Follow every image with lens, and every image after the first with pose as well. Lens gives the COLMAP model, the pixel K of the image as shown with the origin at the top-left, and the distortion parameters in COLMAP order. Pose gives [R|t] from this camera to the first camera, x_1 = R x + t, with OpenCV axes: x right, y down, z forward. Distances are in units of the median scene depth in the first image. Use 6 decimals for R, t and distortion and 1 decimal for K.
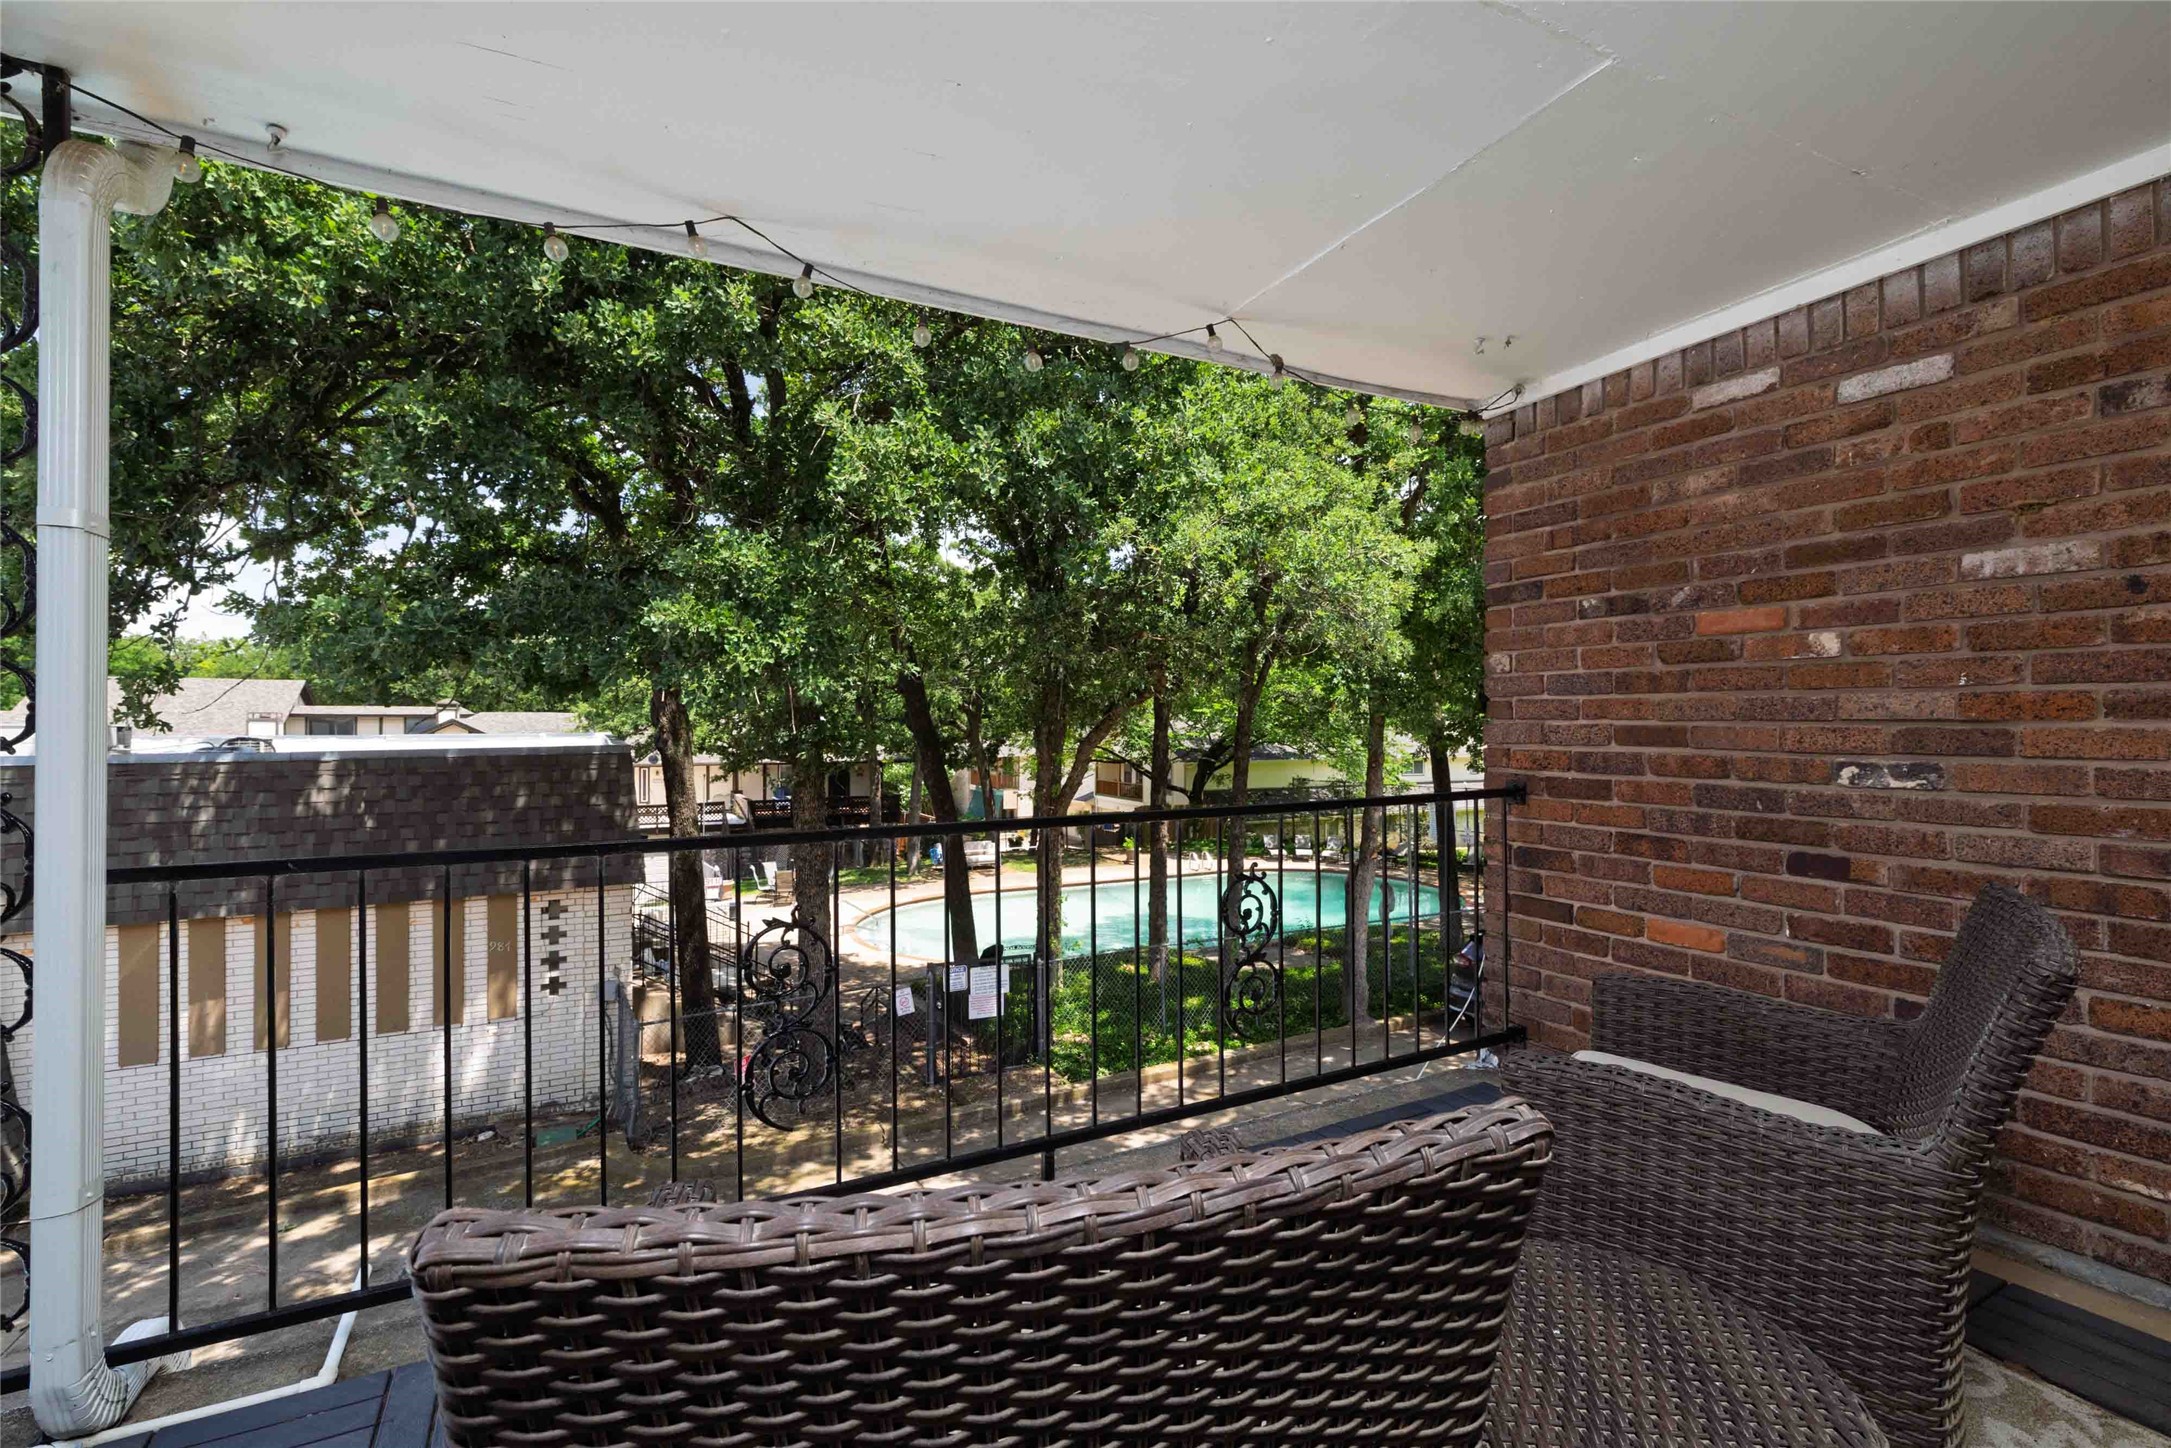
lens RADIAL K [[946.5, 0, 1074.7], [0, 946.5, 719.7], [0, 0, 1]] dist [-0.000504, -0.000601]
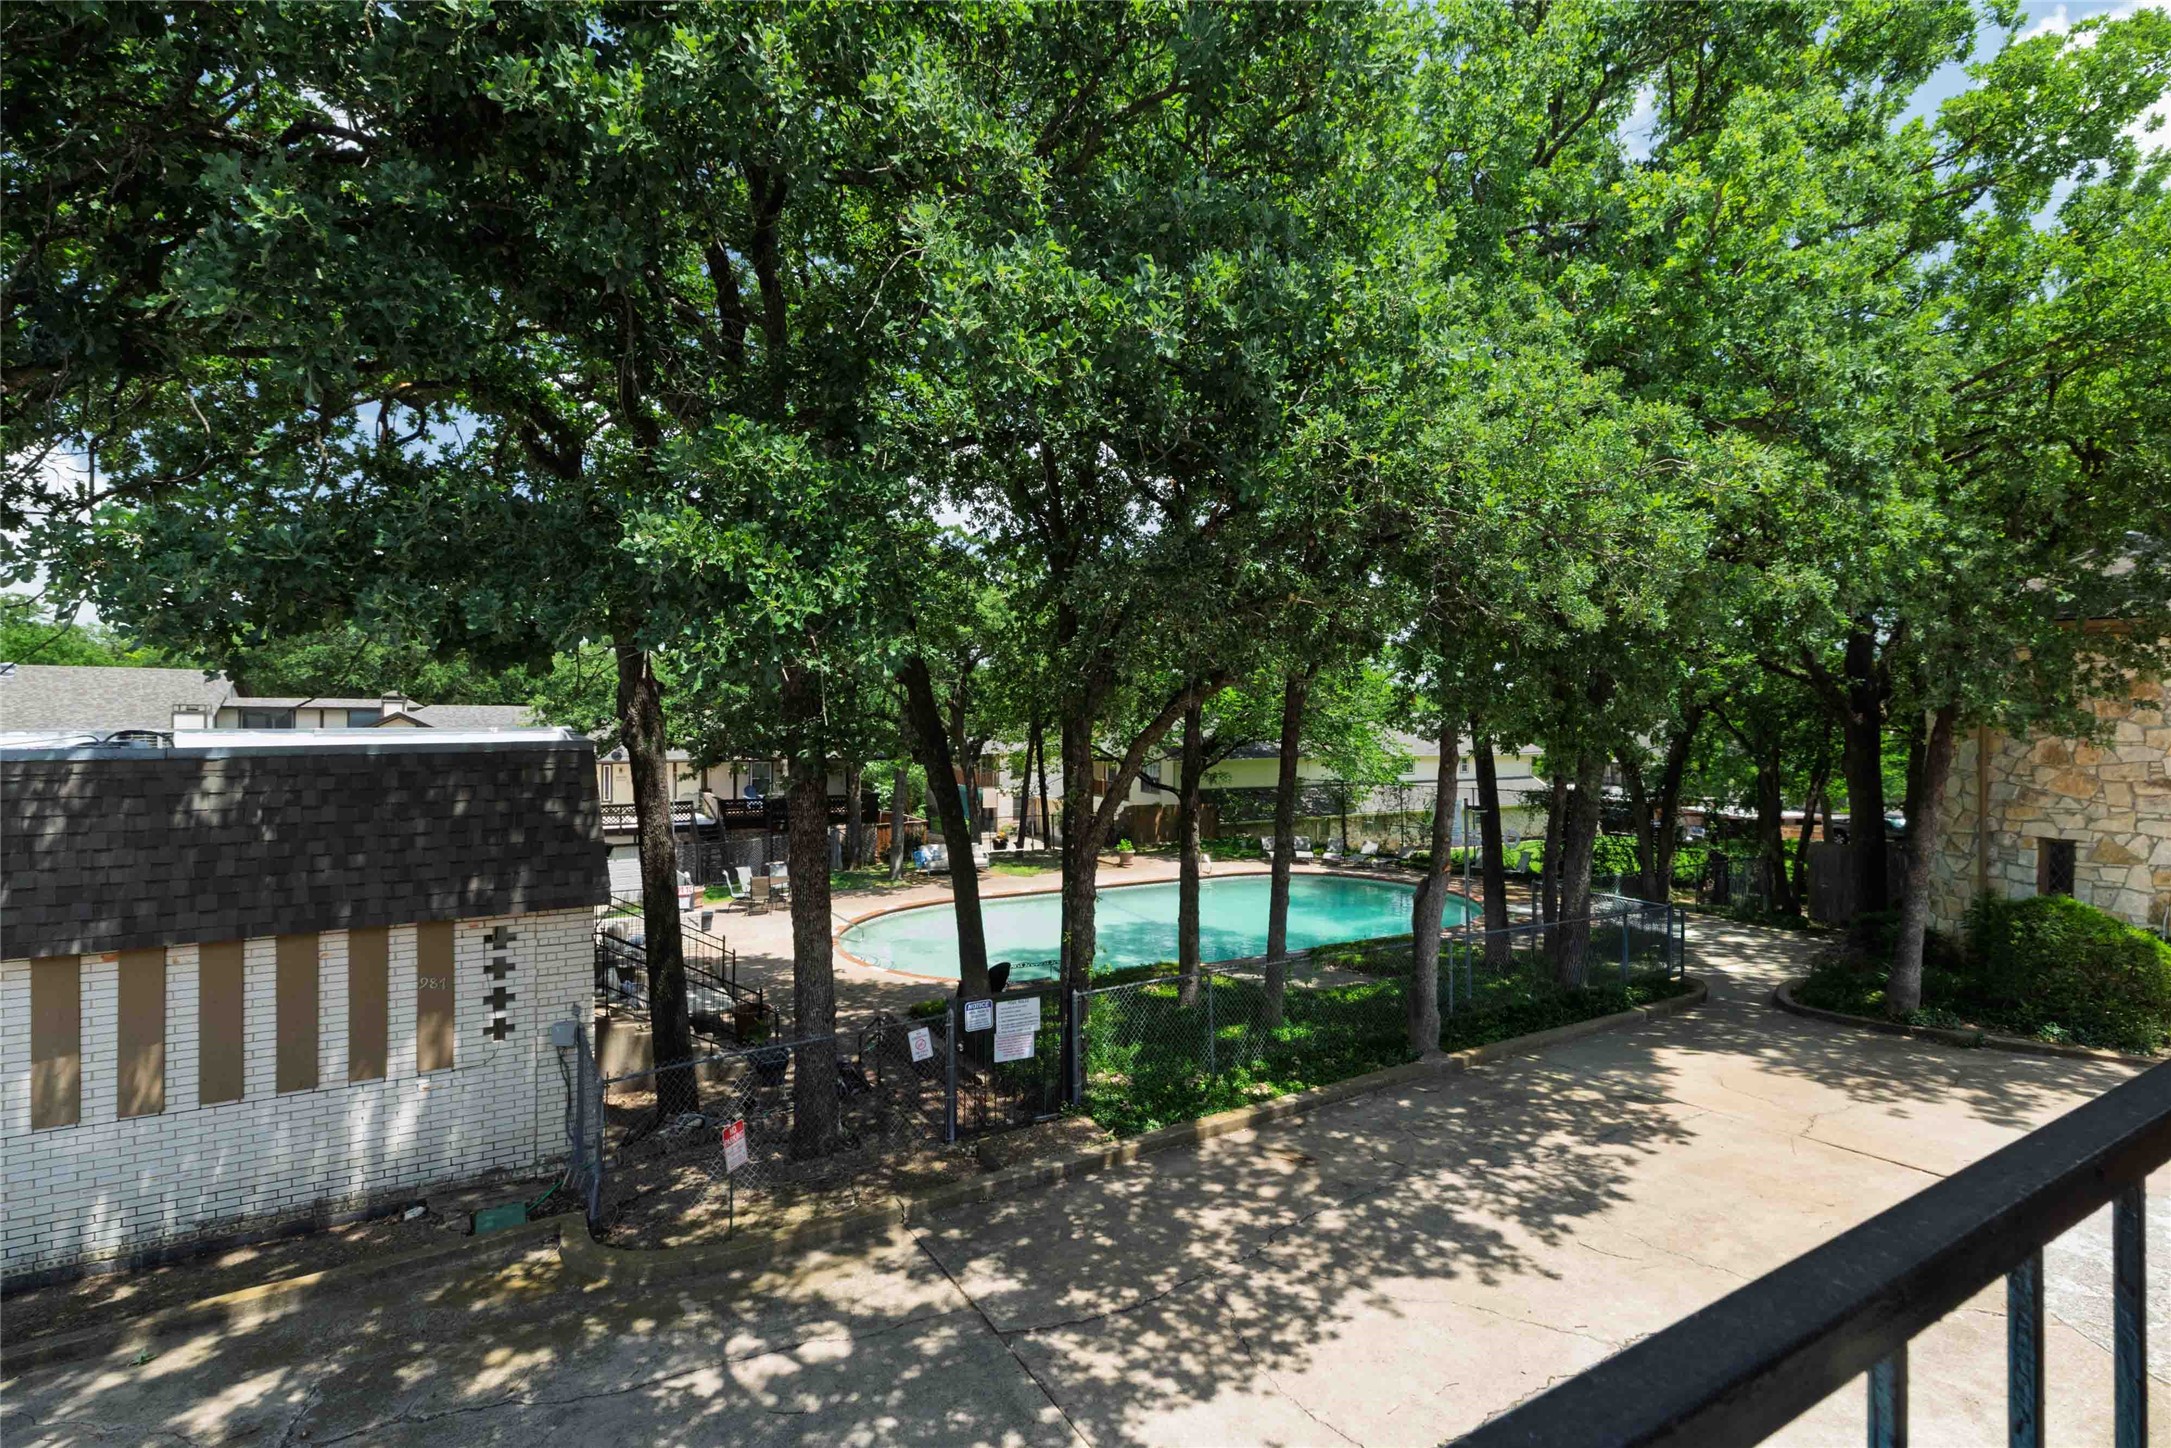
lens RADIAL K [[946.5, 0, 1074.7], [0, 946.5, 719.7], [0, 0, 1]] dist [-0.000504, -0.000601]
pose [[0.999431, 0.004132, 0.033481, -0.071775], [-0.004238, 0.999986, 0.003092, 0.003866], [-0.033468, -0.003232, 0.999435, 0.148336]]
